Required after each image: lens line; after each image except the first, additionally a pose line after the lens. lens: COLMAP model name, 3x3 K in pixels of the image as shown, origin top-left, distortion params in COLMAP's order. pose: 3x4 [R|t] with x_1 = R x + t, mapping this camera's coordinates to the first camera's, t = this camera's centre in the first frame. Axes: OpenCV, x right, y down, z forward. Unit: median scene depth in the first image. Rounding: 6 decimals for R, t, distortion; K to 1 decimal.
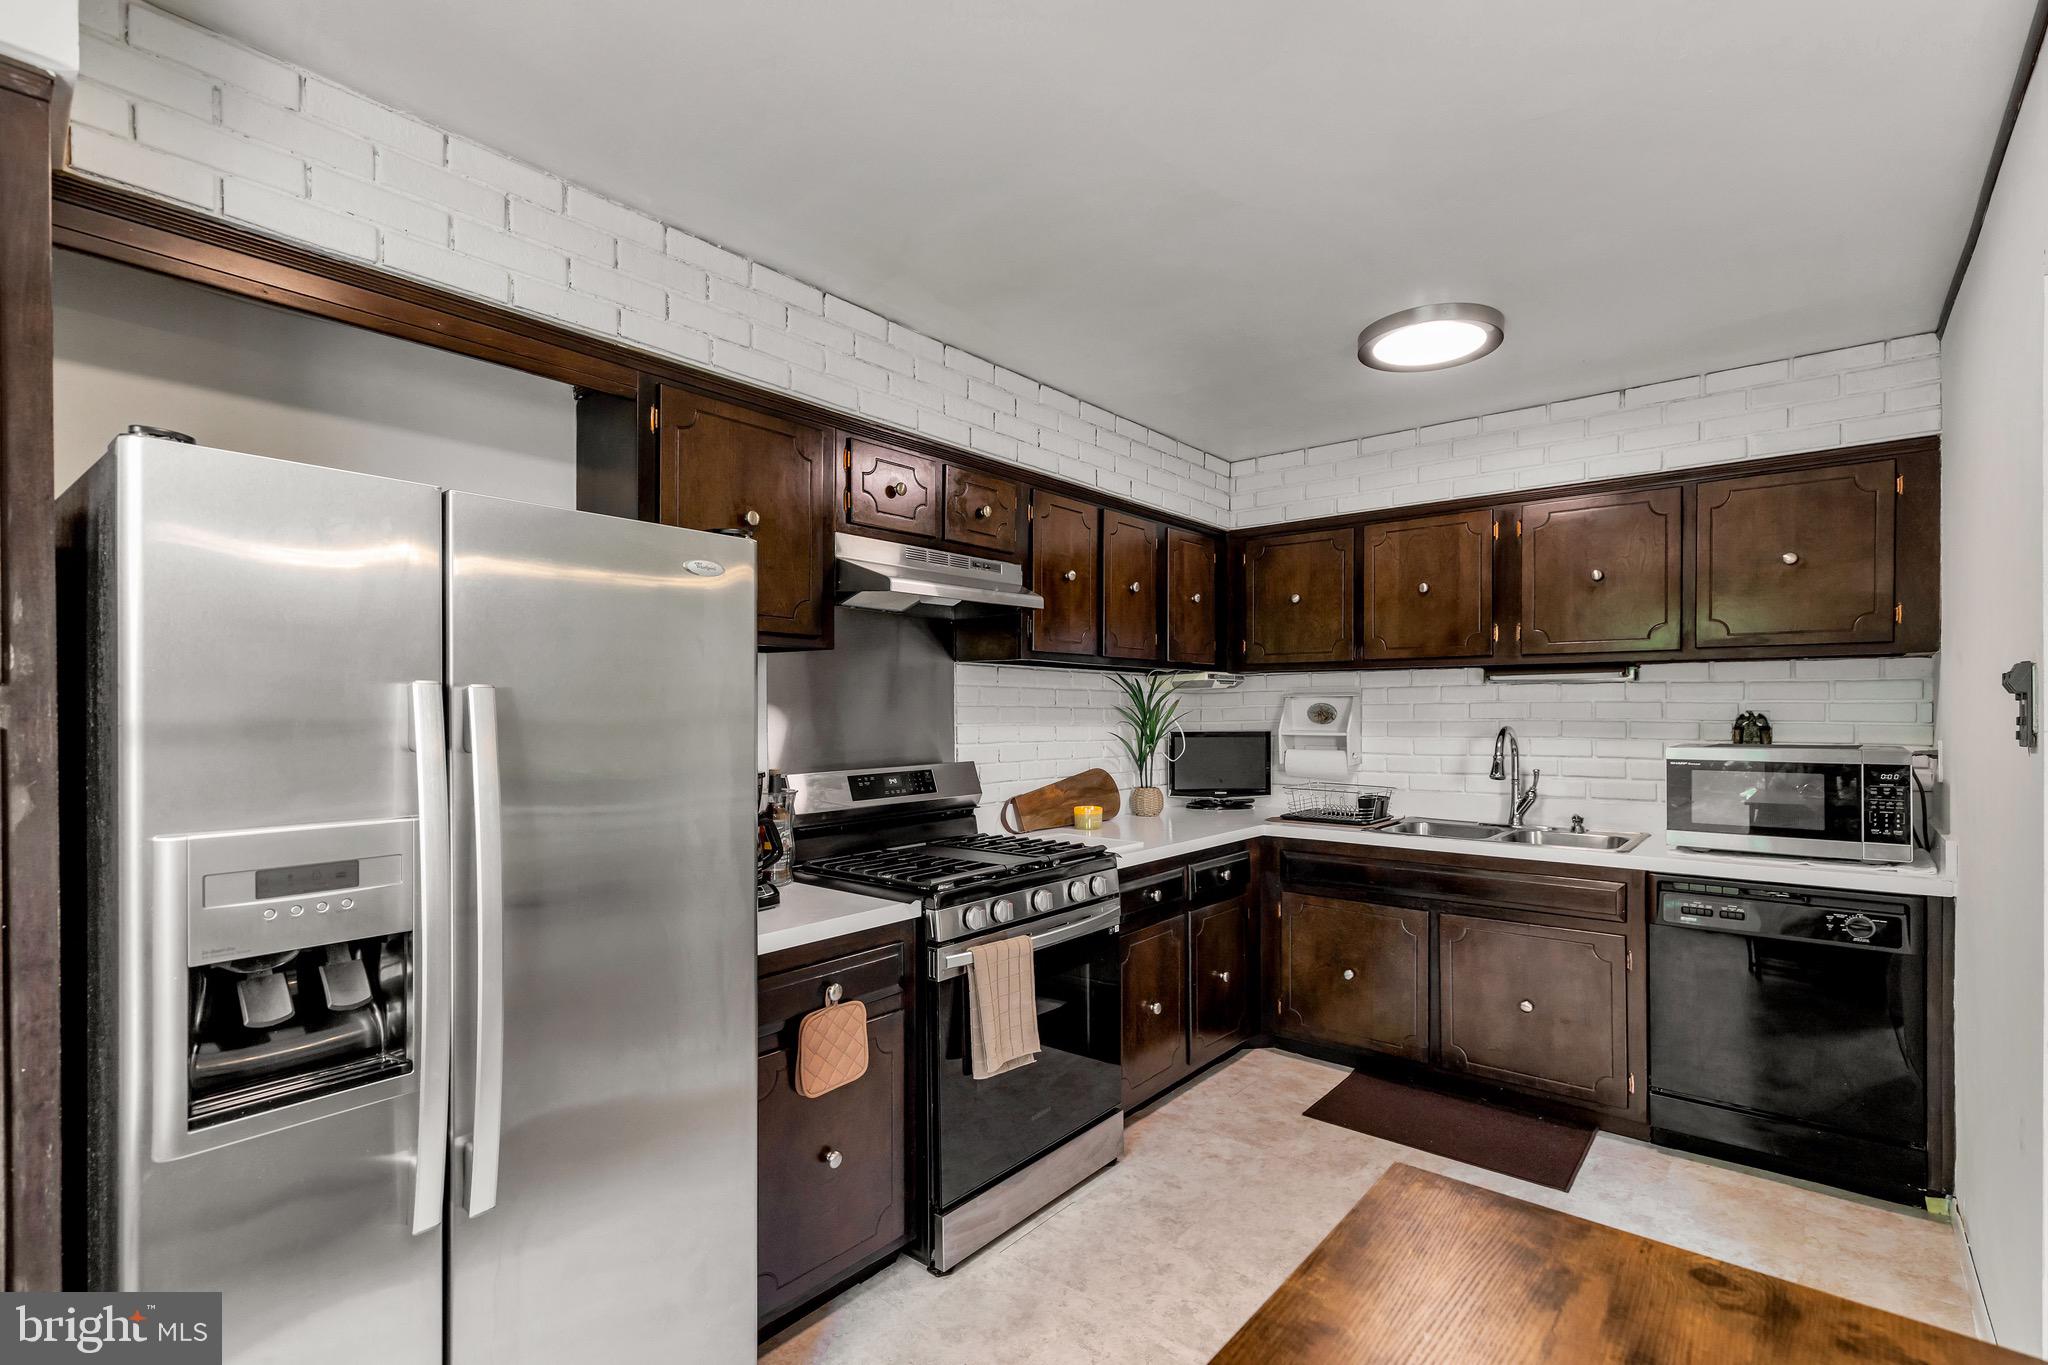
lens RADIAL K [[946.9, 0, 1029.4], [0, 946.9, 731.3], [0, 0, 1]] dist [0.007879, -0.005968]
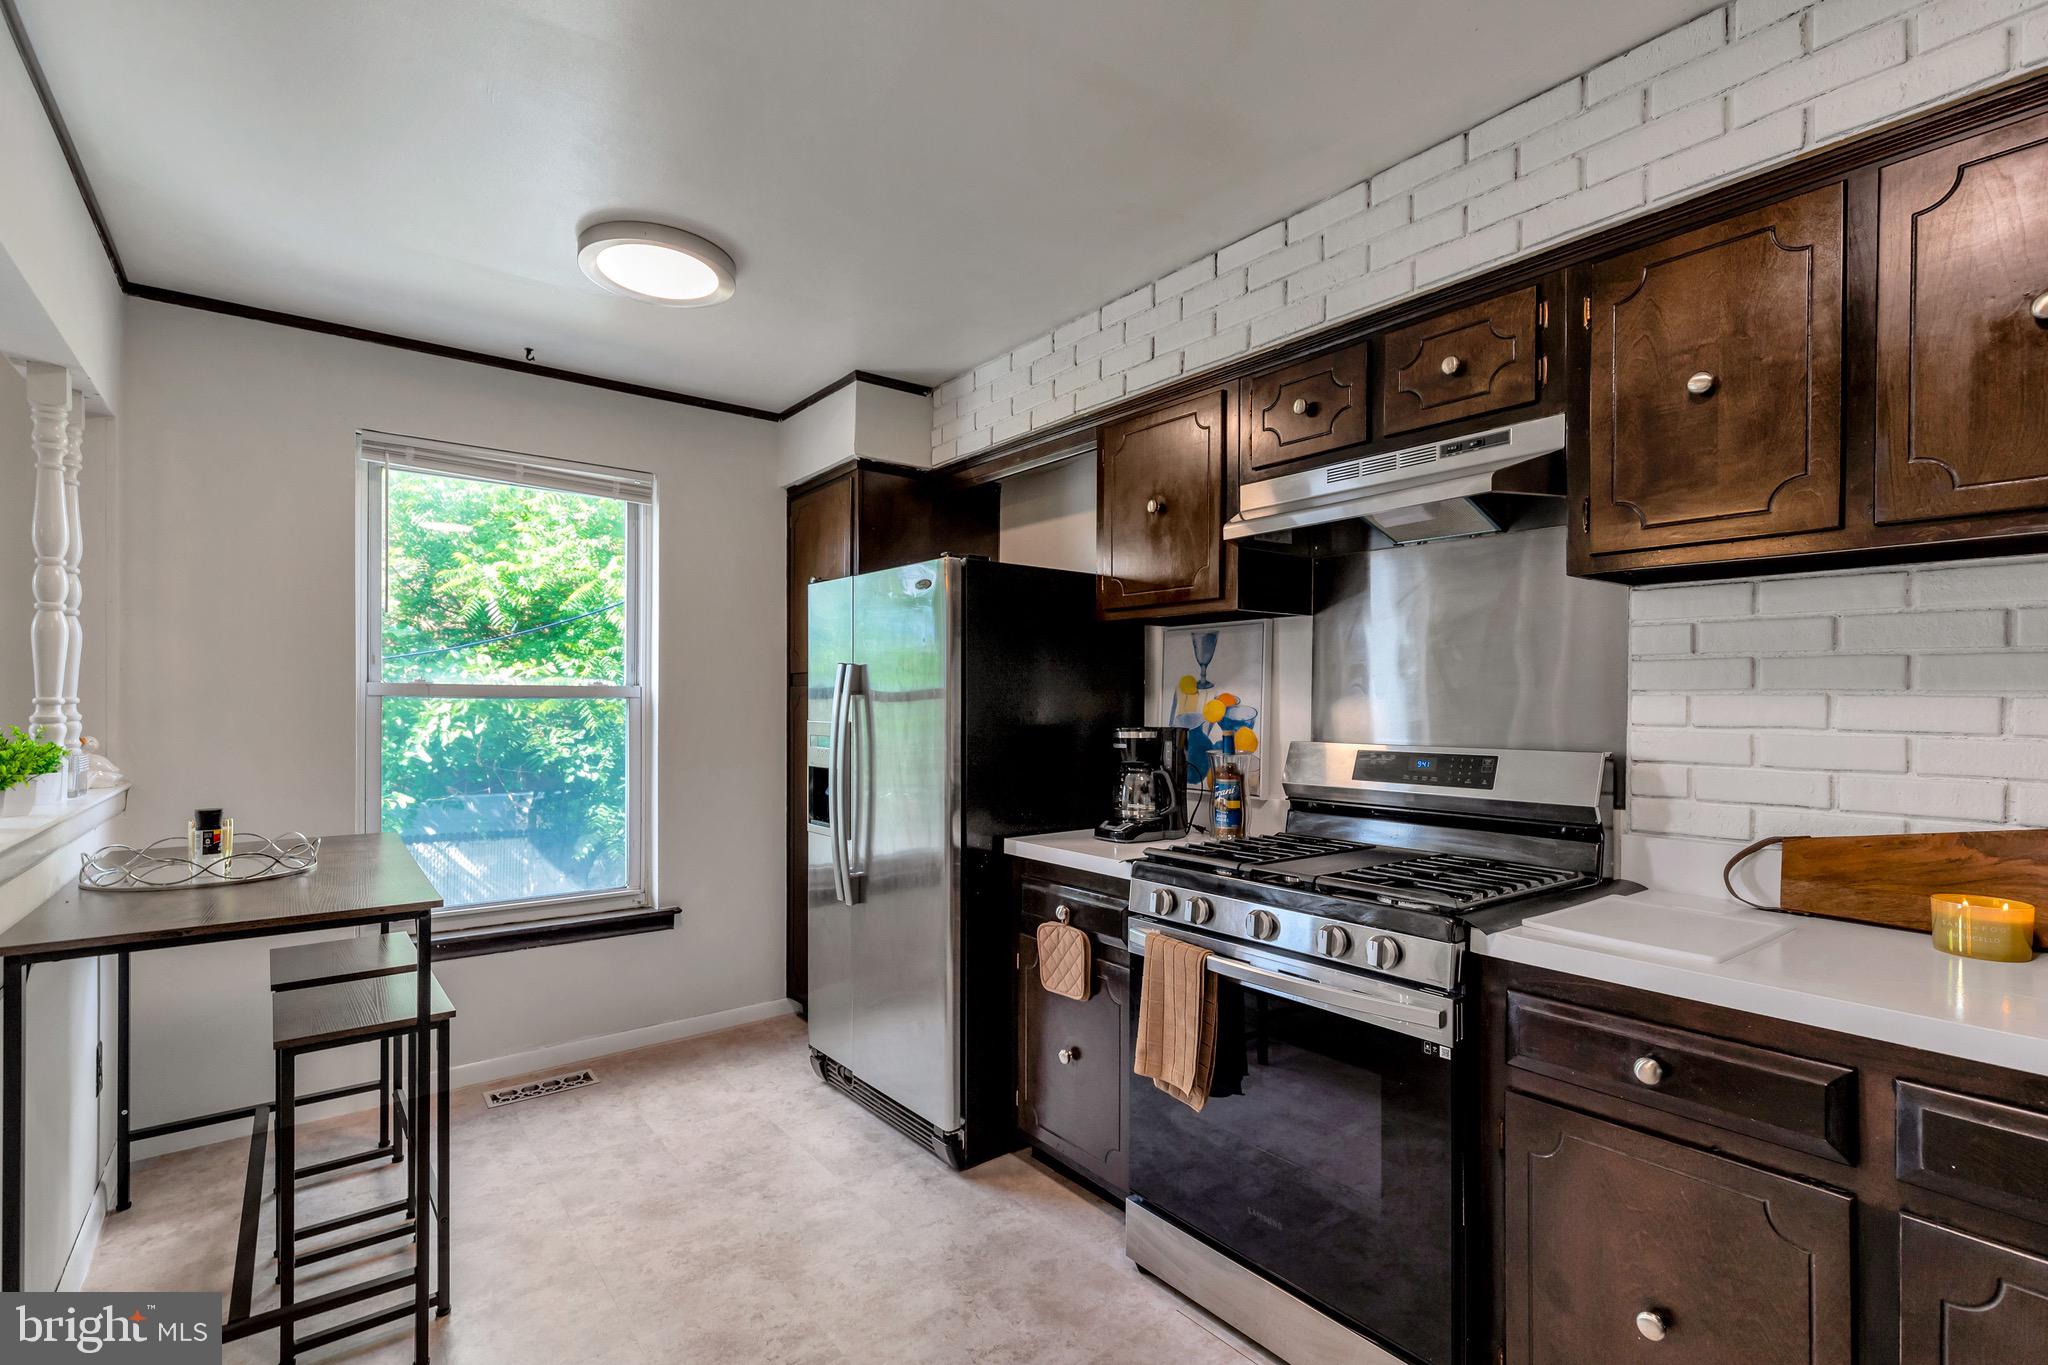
lens RADIAL K [[929.7, 0, 1019.1], [0, 929.7, 708.0], [0, 0, 1]] dist [0.003665, 0.000167]
pose [[-0.211451, 0.012487, -0.977309, 0.654703], [-0.021735, 0.999611, 0.017475, 0.002940], [0.977147, 0.024937, -0.211097, 0.839093]]
